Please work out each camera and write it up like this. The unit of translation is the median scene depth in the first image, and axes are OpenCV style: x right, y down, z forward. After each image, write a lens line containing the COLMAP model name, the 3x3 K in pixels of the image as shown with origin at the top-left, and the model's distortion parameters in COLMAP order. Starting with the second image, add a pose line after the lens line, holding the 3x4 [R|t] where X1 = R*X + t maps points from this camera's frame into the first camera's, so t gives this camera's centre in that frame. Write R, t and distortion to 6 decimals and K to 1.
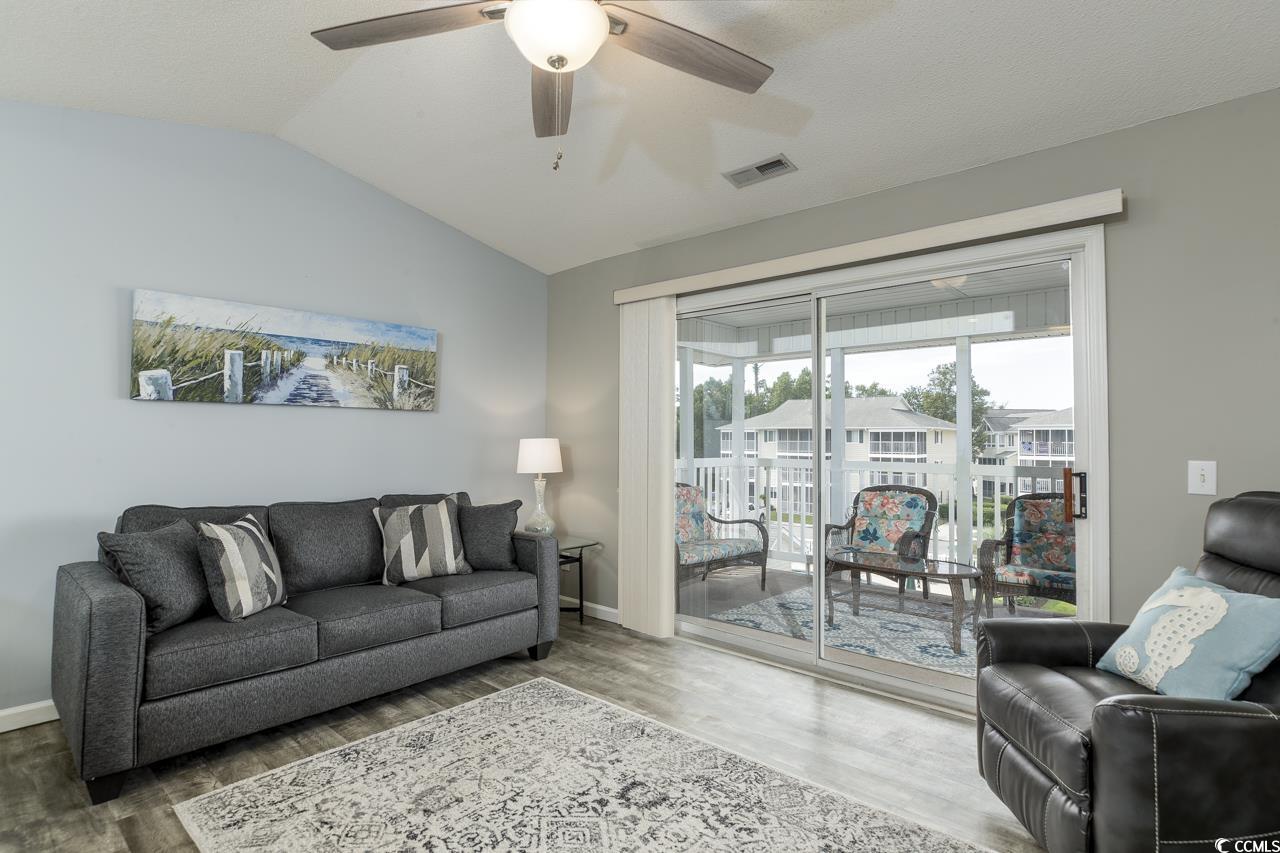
lens RADIAL K [[642.0, 0, 640.0], [0, 642.0, 426.5], [0, 0, 1]] dist [-0.001599, 0.000081]
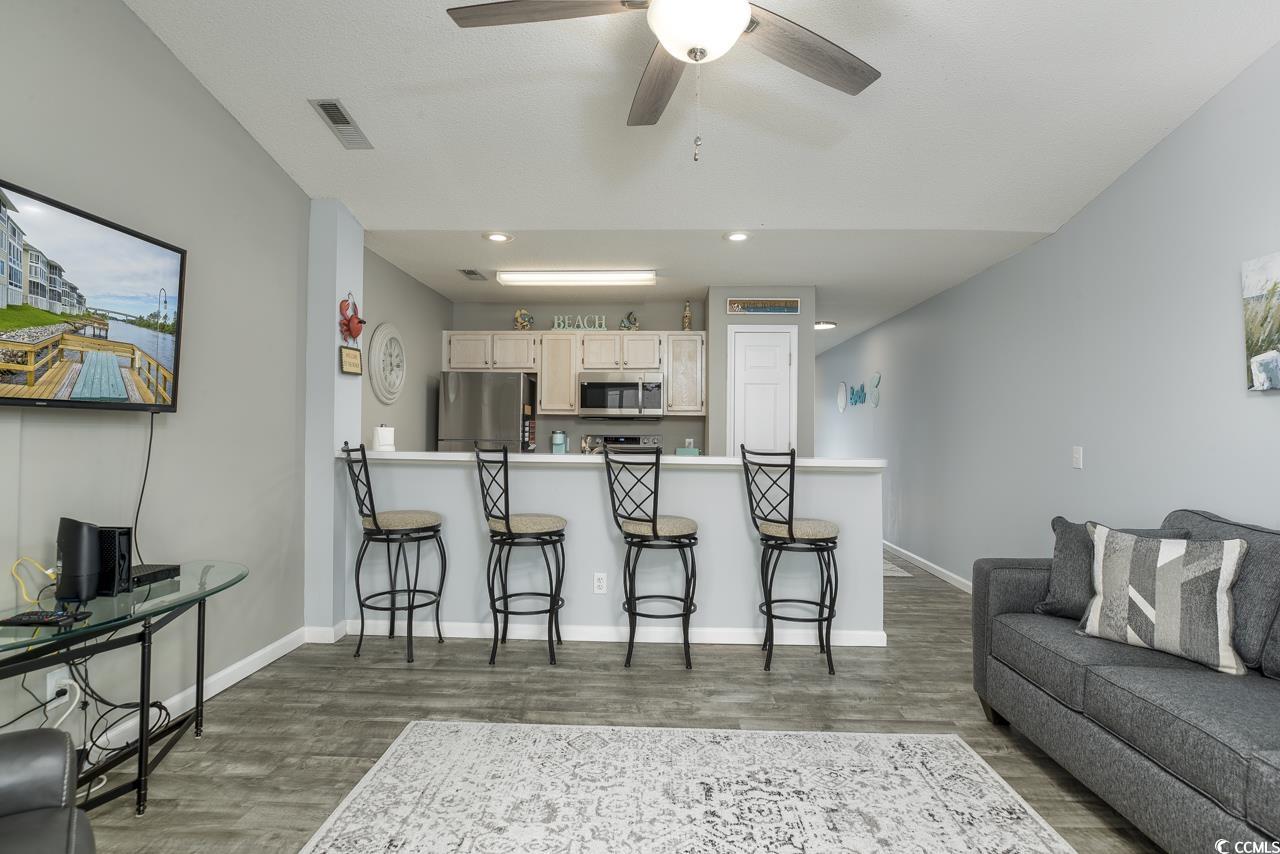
lens RADIAL K [[646.5, 0, 635.2], [0, 646.5, 433.0], [0, 0, 1]] dist [-0.020305, 0.000086]
pose [[-0.767244, -0.015186, -0.641175, 0.363860], [-0.004585, 0.999824, -0.018194, 0.031088], [0.641339, -0.011020, -0.767179, 1.068164]]
